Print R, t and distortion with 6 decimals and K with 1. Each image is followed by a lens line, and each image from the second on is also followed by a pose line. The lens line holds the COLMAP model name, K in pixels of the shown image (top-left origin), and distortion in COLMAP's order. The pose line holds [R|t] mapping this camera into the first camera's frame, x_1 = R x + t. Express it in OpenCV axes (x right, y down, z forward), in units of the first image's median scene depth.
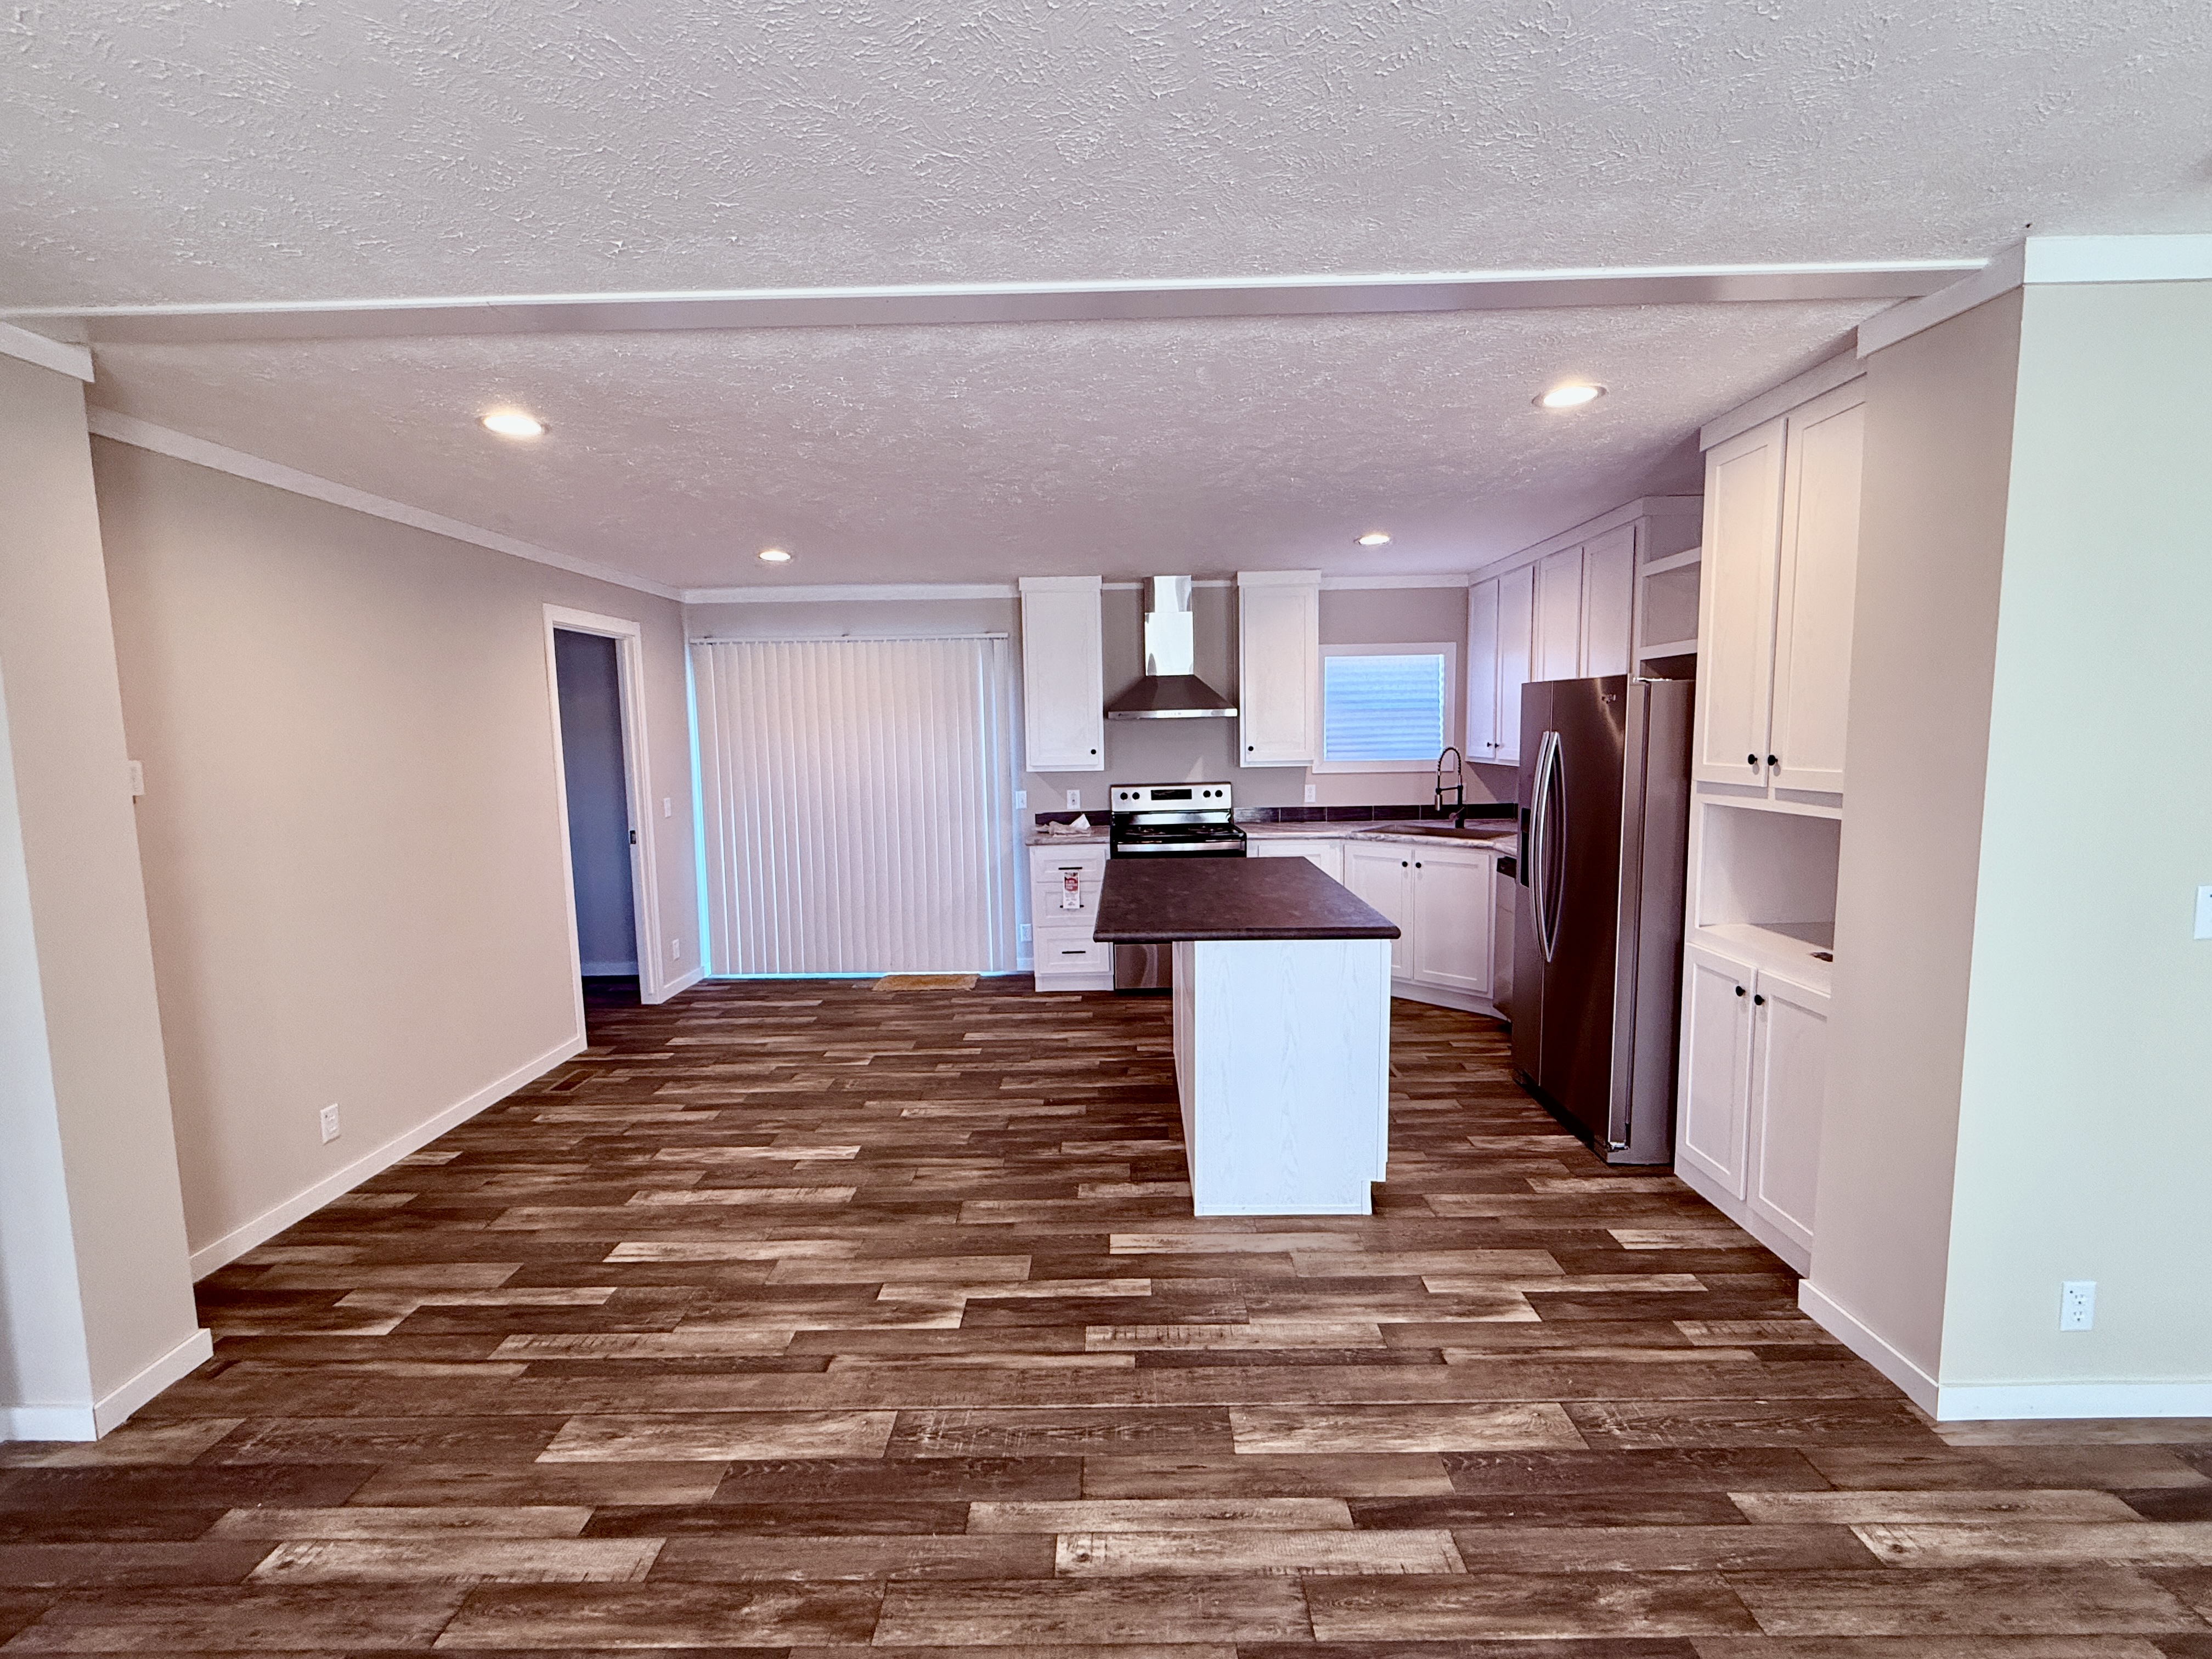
lens RADIAL K [[964.7, 0, 1106.3], [0, 964.7, 814.3], [0, 0, 1]] dist [0.001323, -0.001266]
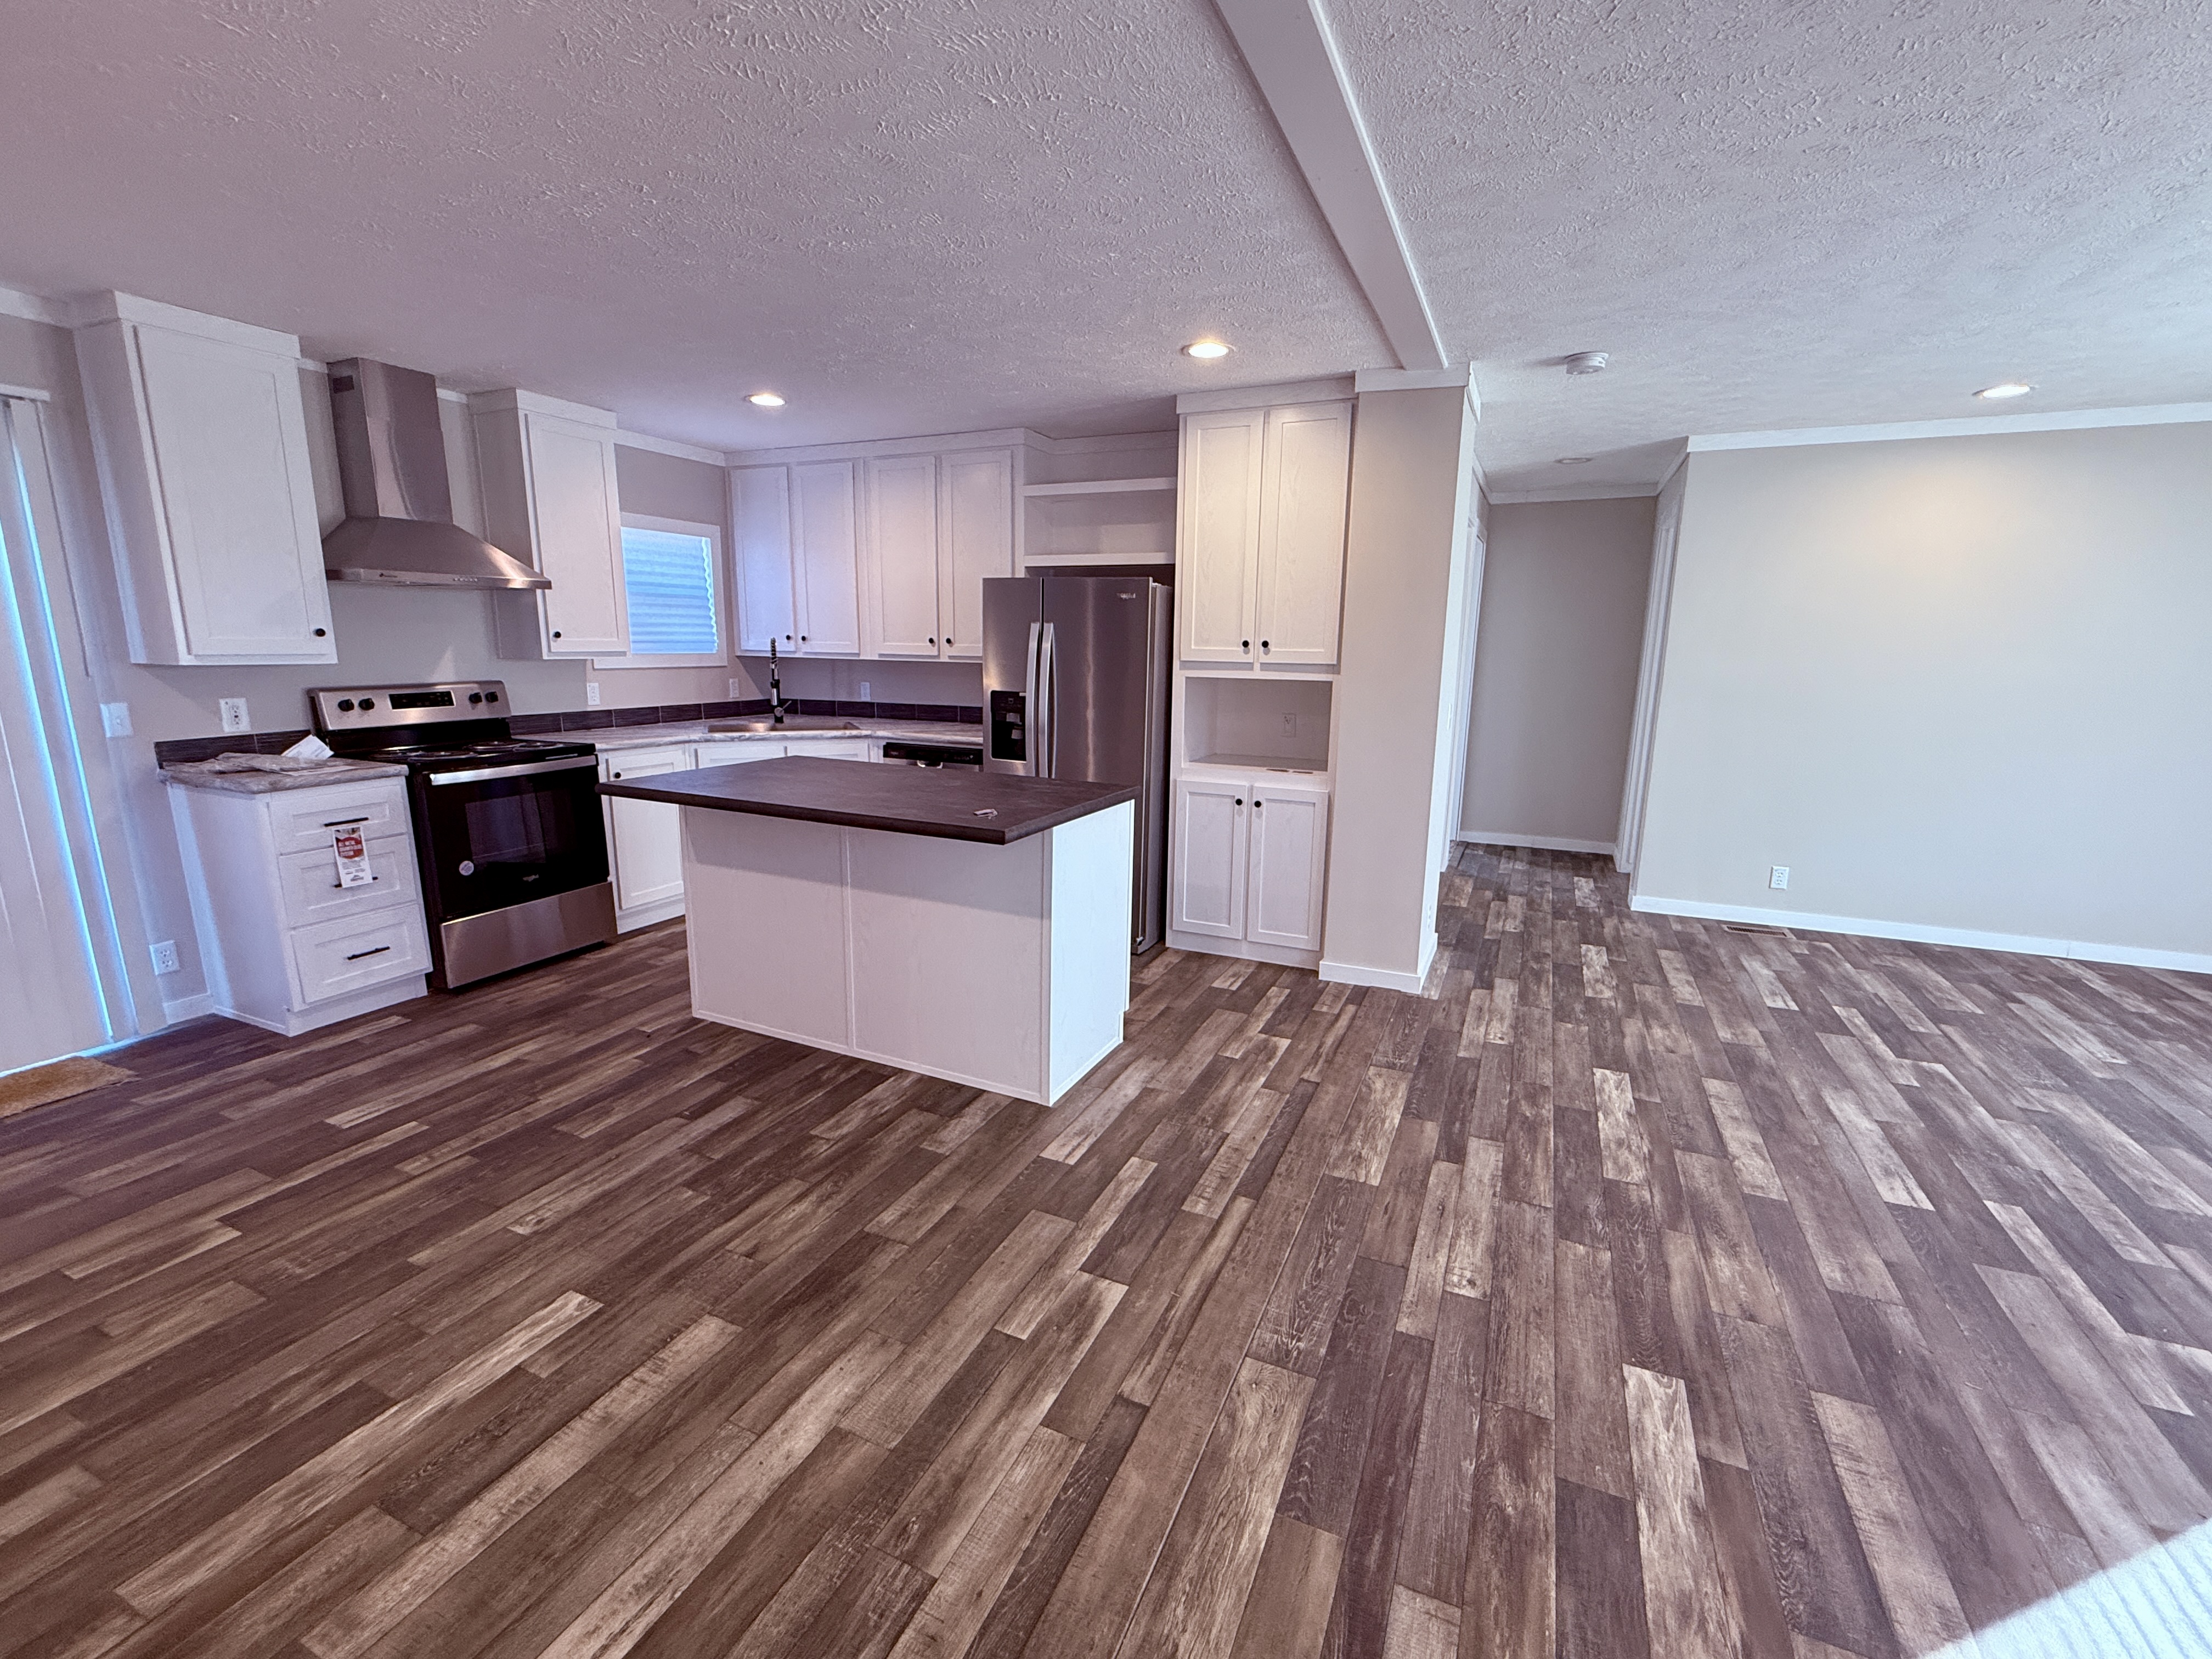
lens RADIAL K [[964.7, 0, 1108.5], [0, 964.7, 814.6], [0, 0, 1]] dist [0.001323, -0.001266]
pose [[0.400130, -0.140225, 0.905667, -0.803931], [0.057762, 0.990119, 0.127781, 0.000846], [-0.914636, 0.001184, 0.404276, 0.605282]]
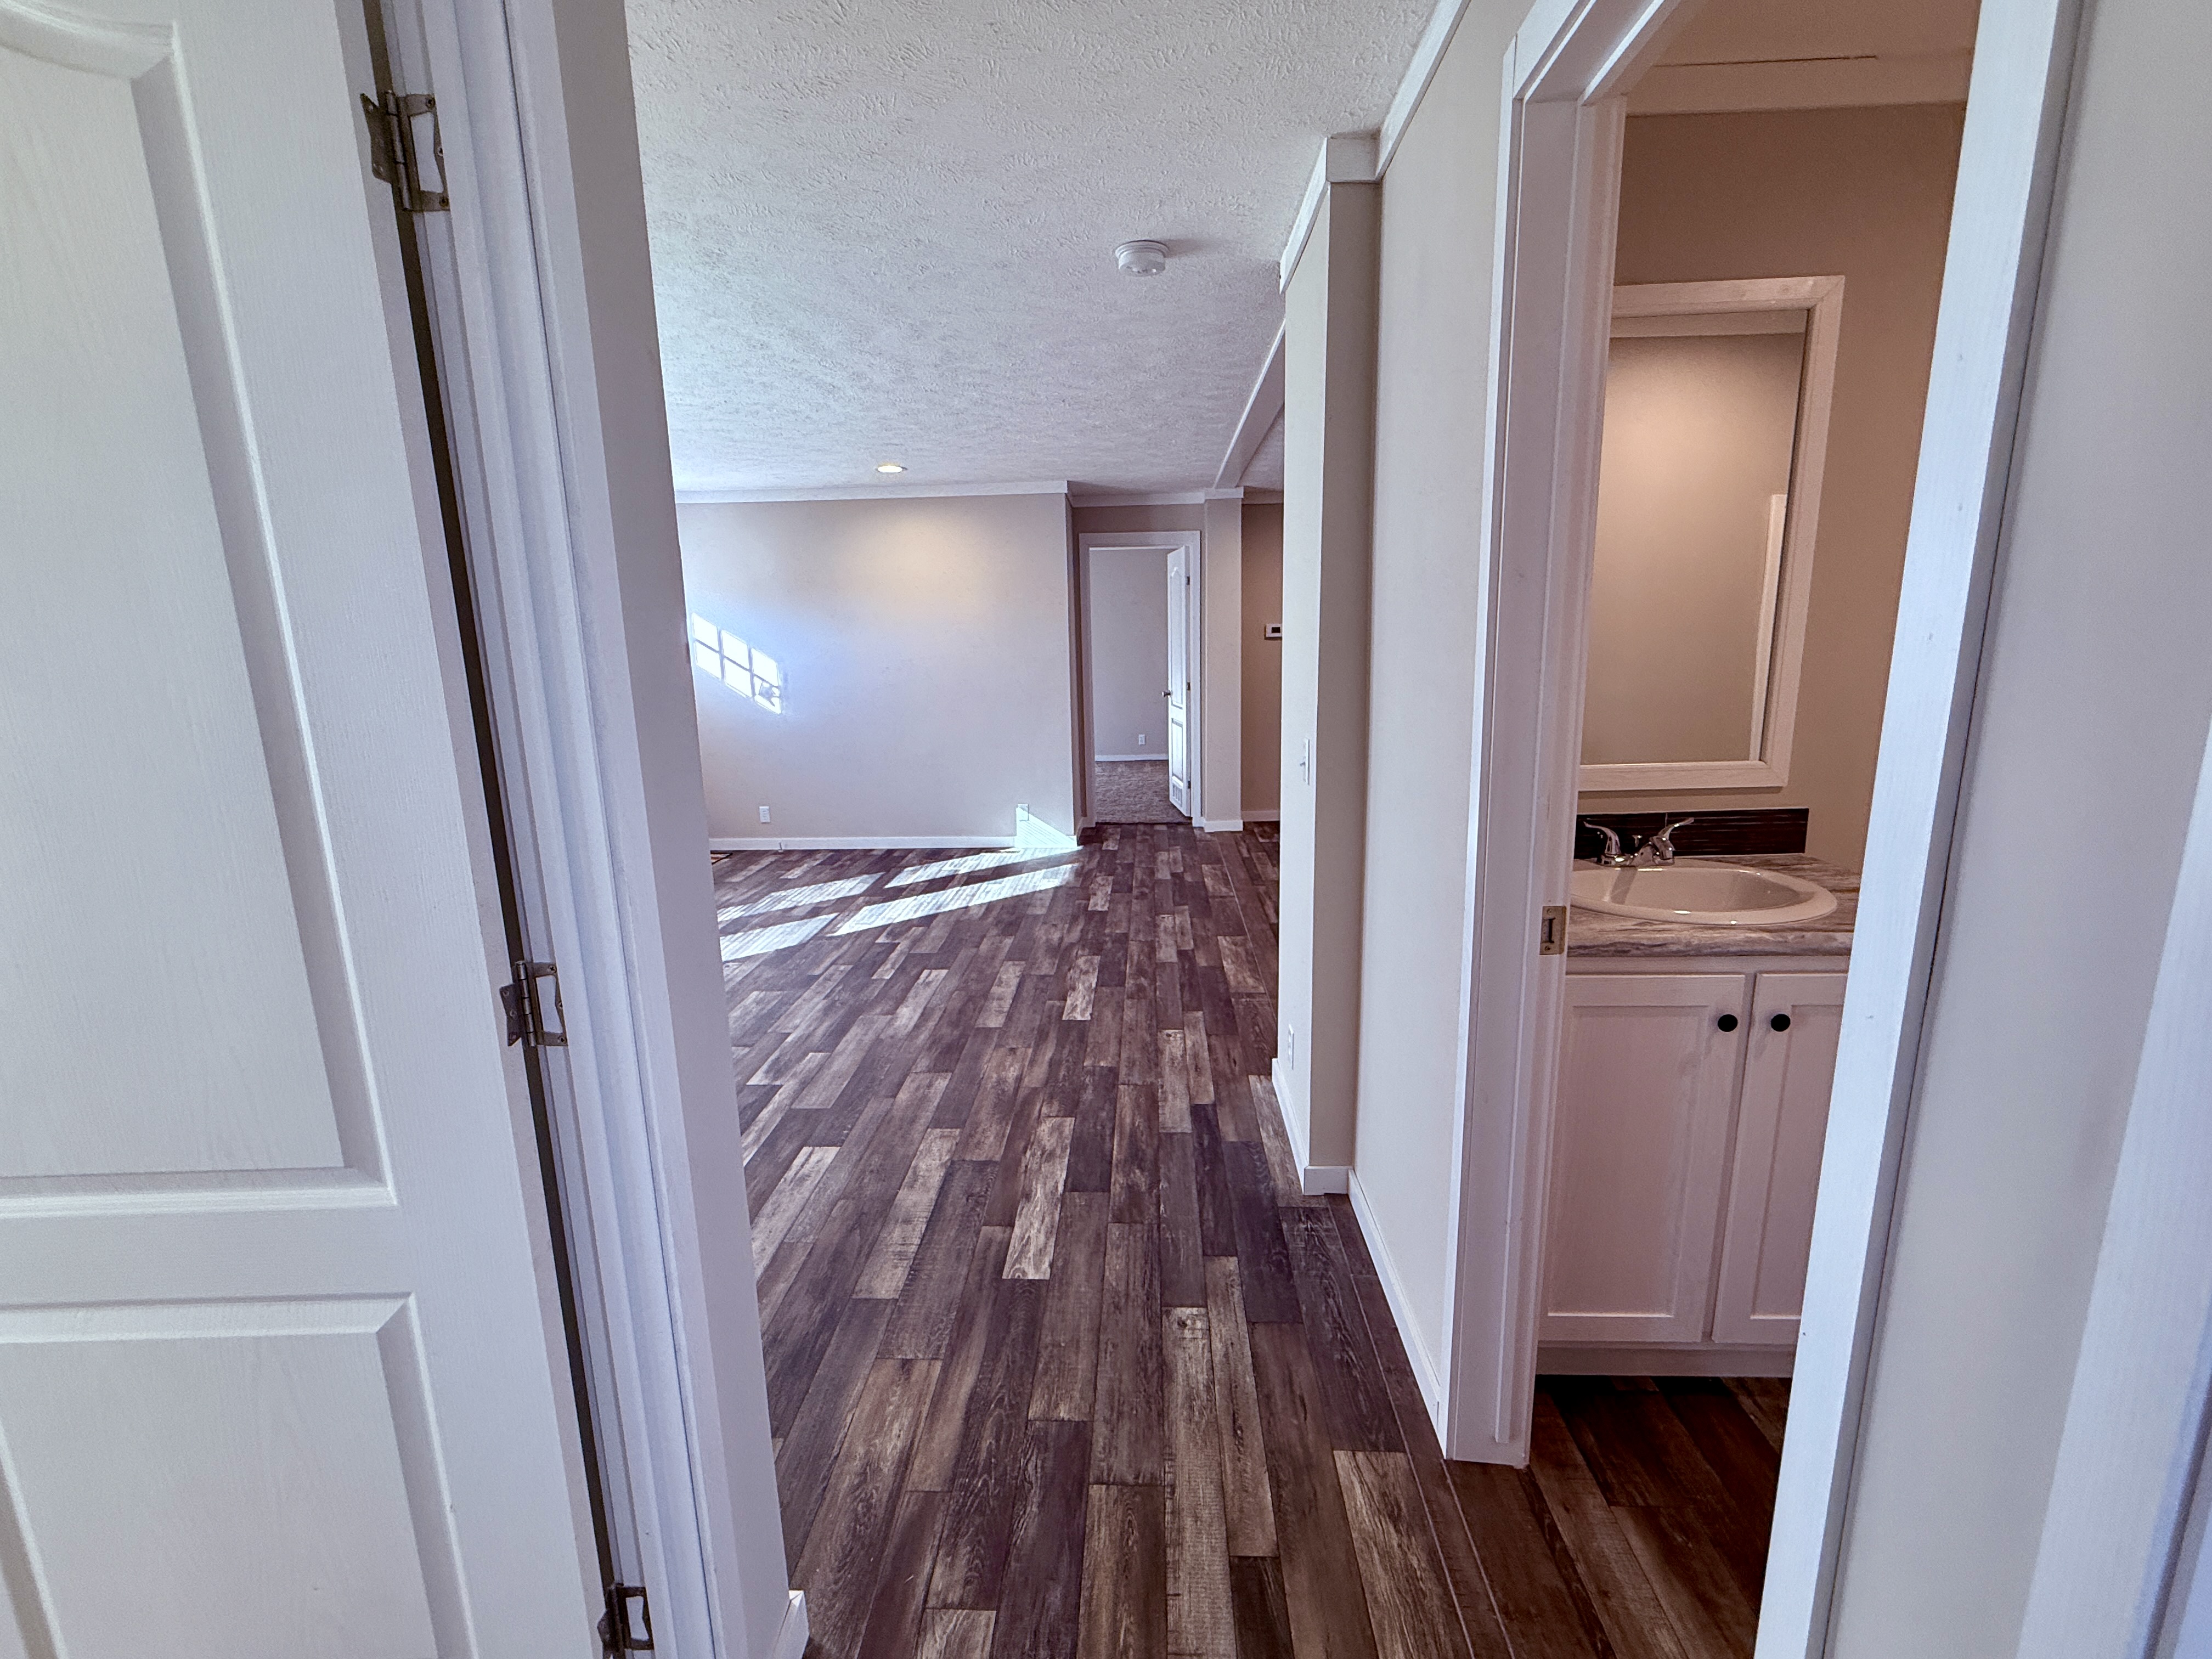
lens RADIAL K [[964.7, 0, 1104.8], [0, 964.7, 734.3], [0, 0, 1]] dist [0.001323, -0.001266]
pose [[-0.034494, 0.116691, -0.992569, 0.669306], [-0.061336, 0.991041, 0.118643, -0.029401], [0.997521, 0.064973, -0.027027, 0.584935]]
